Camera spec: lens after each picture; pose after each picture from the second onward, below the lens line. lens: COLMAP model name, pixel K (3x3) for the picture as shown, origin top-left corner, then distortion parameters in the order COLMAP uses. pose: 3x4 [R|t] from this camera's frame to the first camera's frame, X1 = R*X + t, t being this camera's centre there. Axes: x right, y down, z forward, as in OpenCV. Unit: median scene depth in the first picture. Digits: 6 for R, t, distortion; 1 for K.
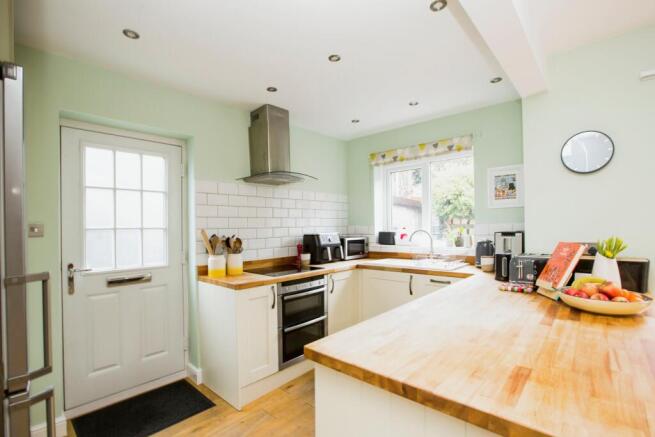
lens RADIAL K [[311.2, 0, 334.5], [0, 311.2, 230.1], [0, 0, 1]] dist [-0.046583, 0.000154]
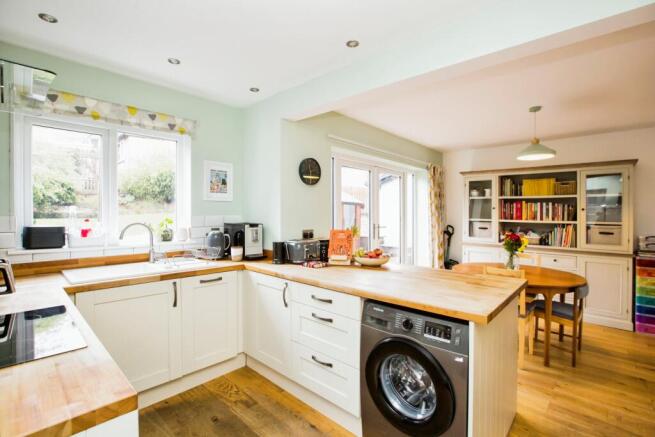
lens RADIAL K [[308.0, 0, 321.3], [0, 308.0, 217.4], [0, 0, 1]] dist [-0.001617, 0.000365]
pose [[0.032809, -0.000309, 0.999462, -0.493999], [0.002819, 0.999996, 0.000216, -0.013907], [-0.999458, 0.002811, 0.032810, 0.585208]]
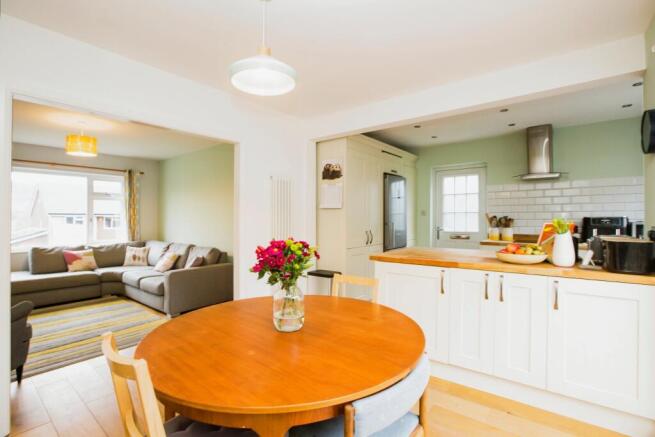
lens RADIAL K [[308.0, 0, 321.3], [0, 308.0, 217.4], [0, 0, 1]] dist [-0.001617, 0.000365]
pose [[0.033305, 0.012827, -0.999363, 1.154121], [-0.008870, 0.999882, 0.012538, 0.008741], [0.999406, 0.008446, 0.033415, -0.028219]]
